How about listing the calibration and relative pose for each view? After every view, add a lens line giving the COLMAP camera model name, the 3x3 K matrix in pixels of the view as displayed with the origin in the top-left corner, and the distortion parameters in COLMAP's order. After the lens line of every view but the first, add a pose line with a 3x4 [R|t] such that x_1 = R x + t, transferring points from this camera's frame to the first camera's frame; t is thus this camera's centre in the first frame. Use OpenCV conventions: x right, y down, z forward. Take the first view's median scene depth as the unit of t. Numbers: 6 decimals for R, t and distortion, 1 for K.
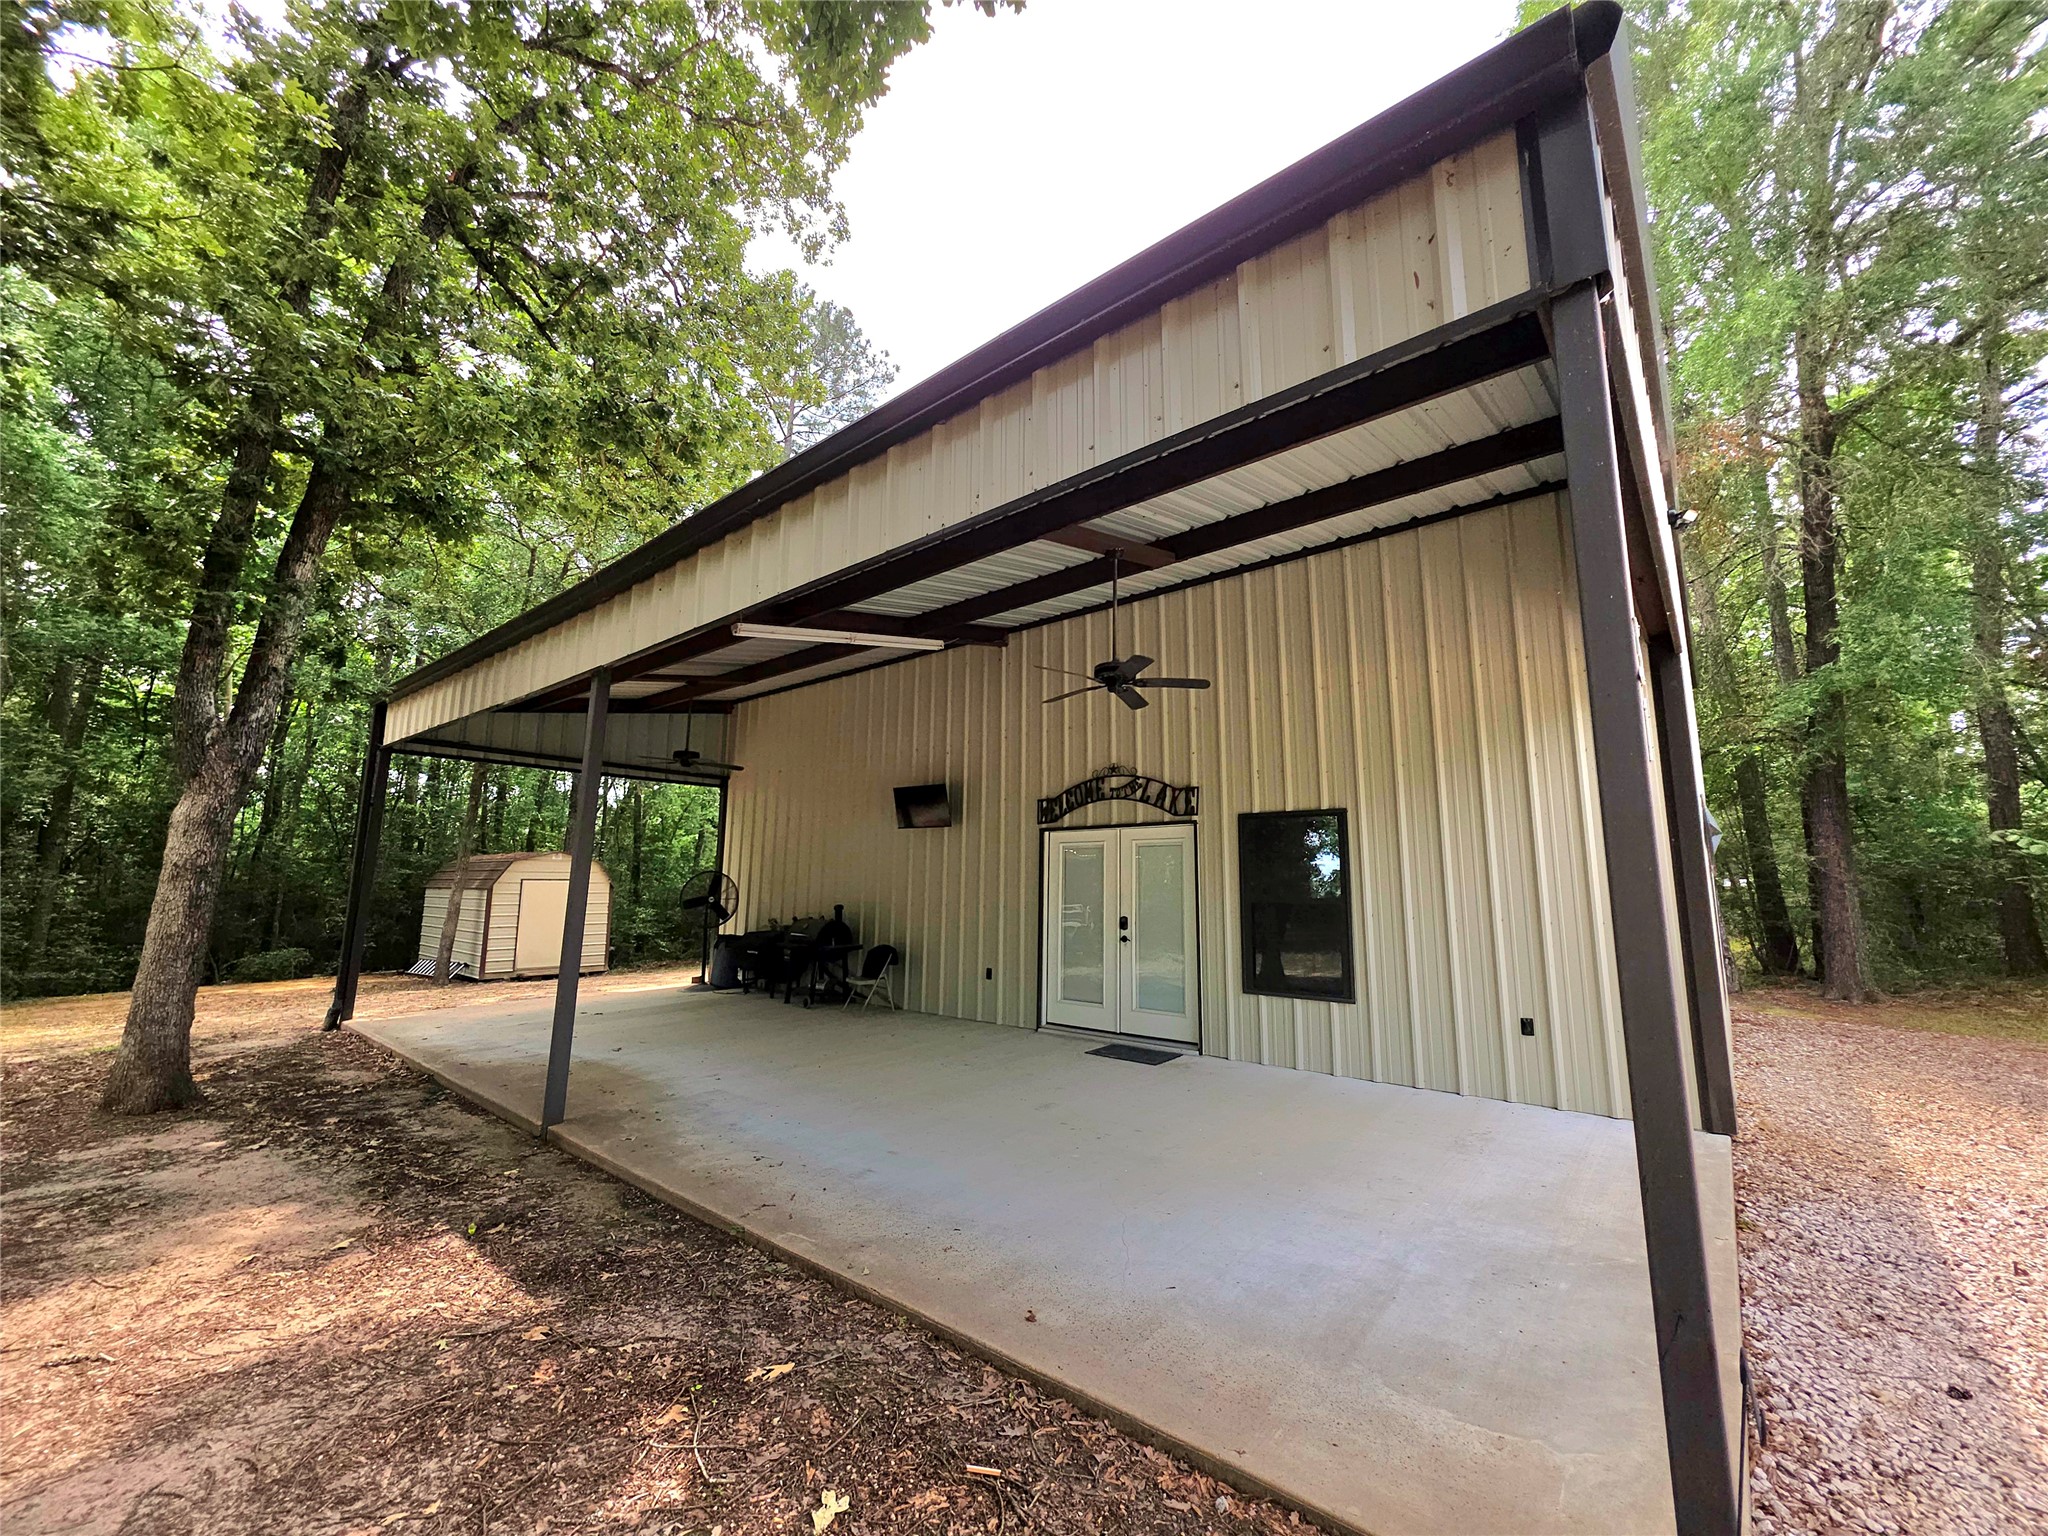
lens RADIAL K [[811.1, 0, 1024.0], [0, 811.1, 768.0], [0, 0, 1]] dist [0.004816, -0.000163]
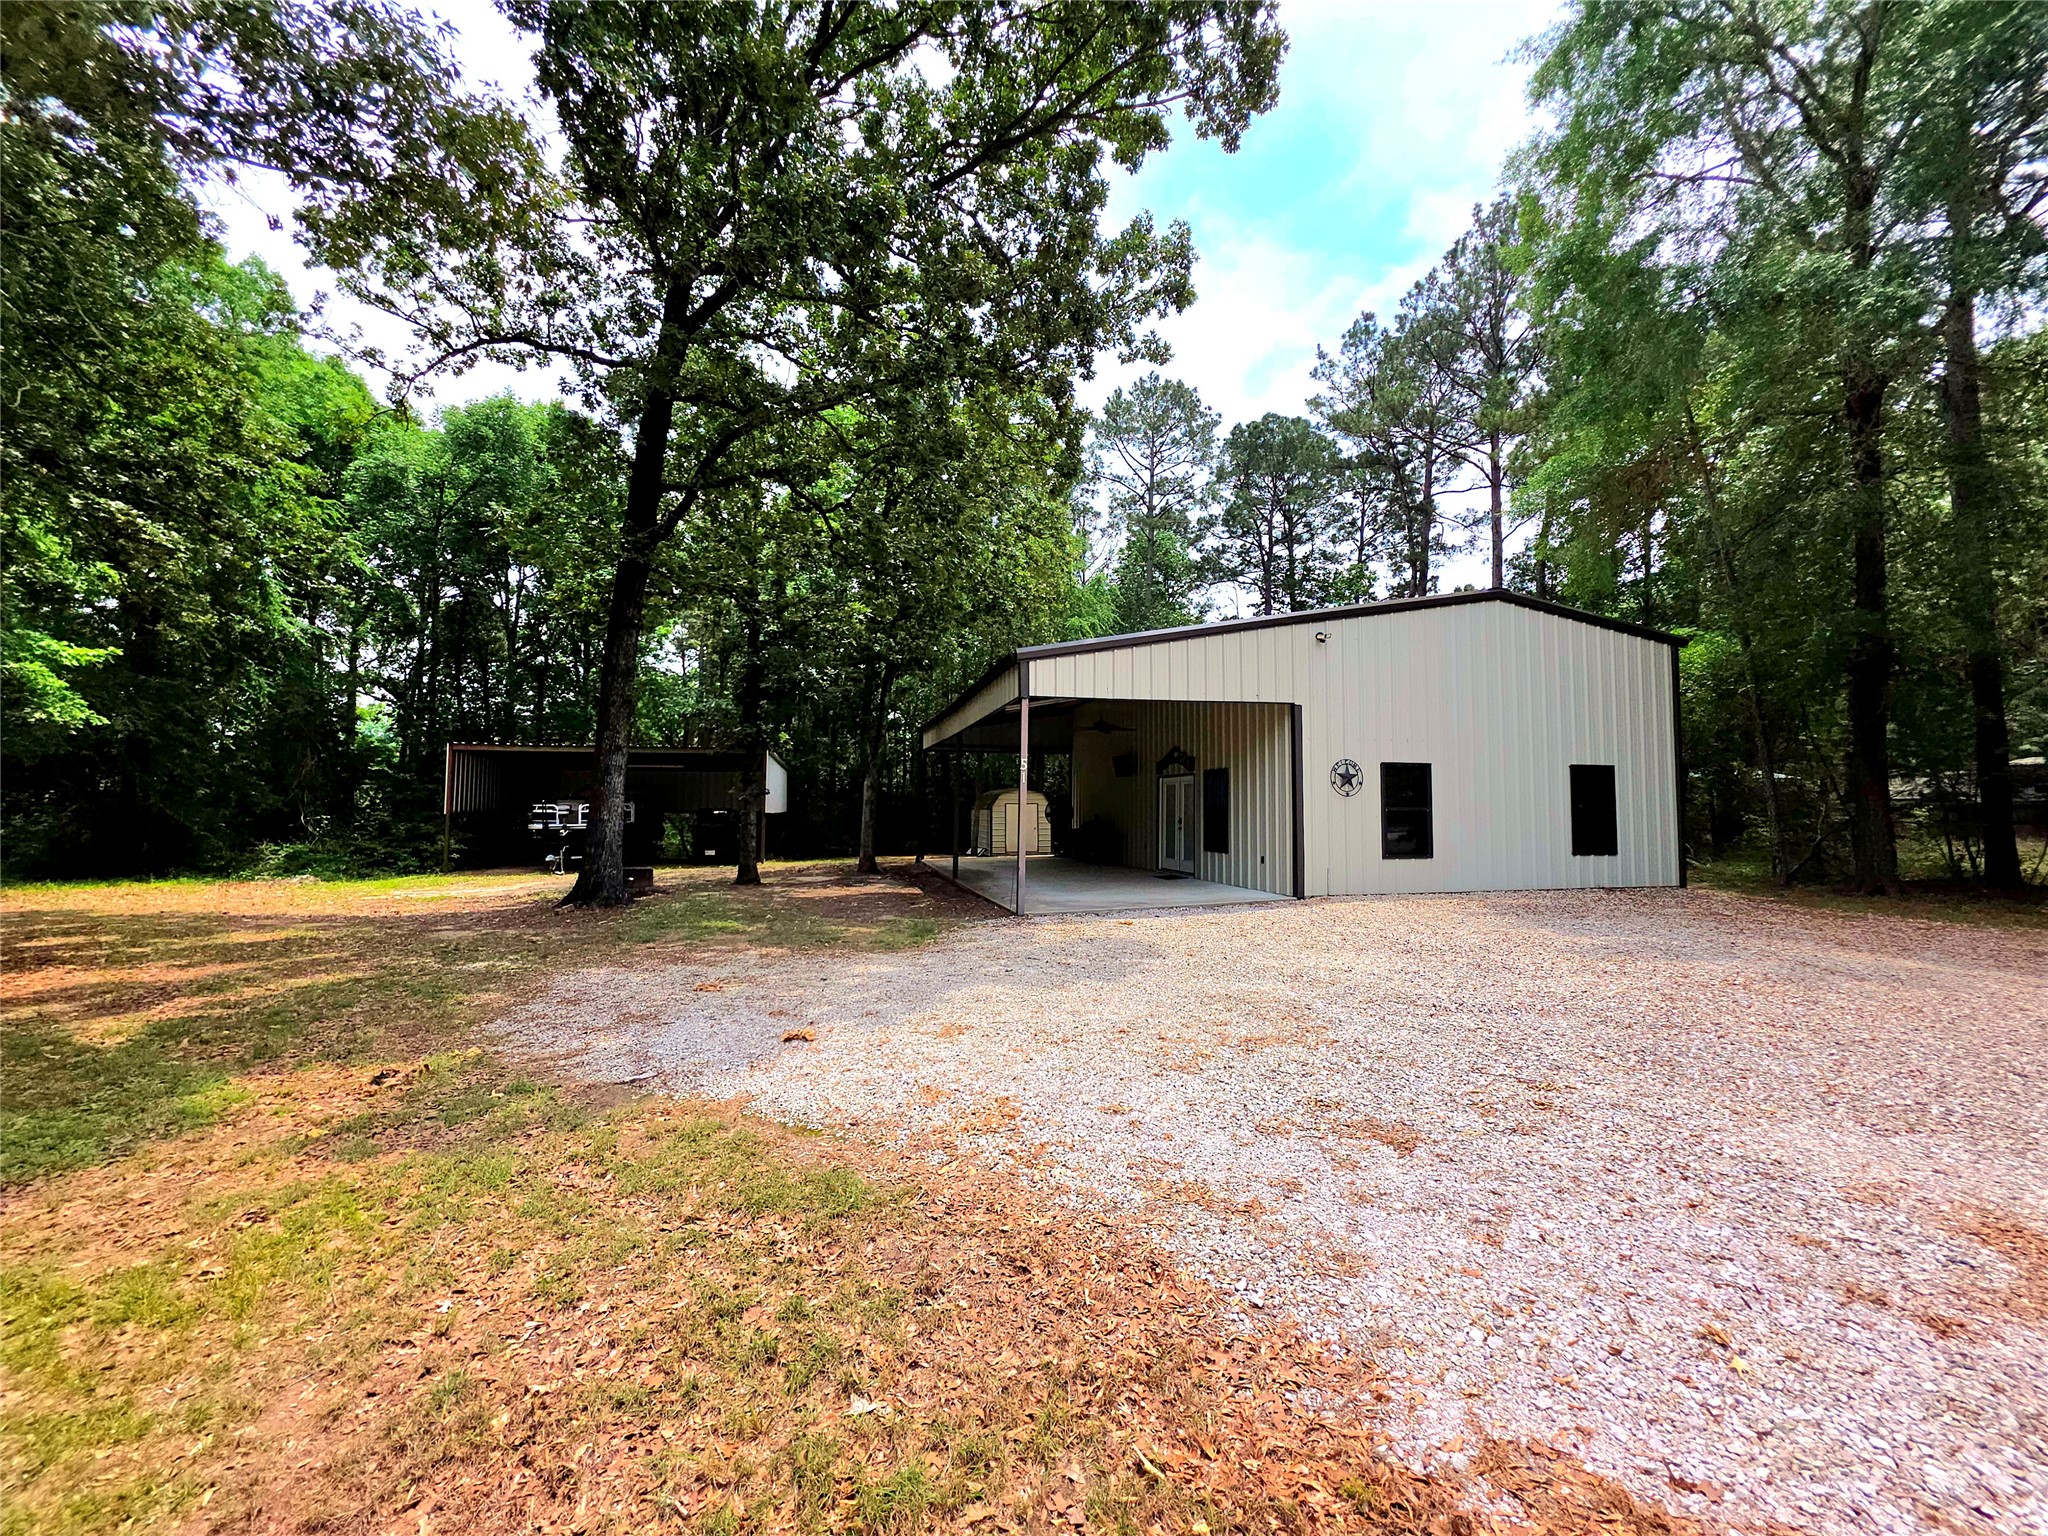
lens RADIAL K [[811.1, 0, 1024.0], [0, 811.1, 768.0], [0, 0, 1]] dist [0.004816, -0.000163]
pose [[0.806682, -0.046202, -0.589177, 0.934457], [0.108534, 0.991565, 0.070845, -0.122359], [0.580935, -0.121095, 0.804892, -0.807304]]
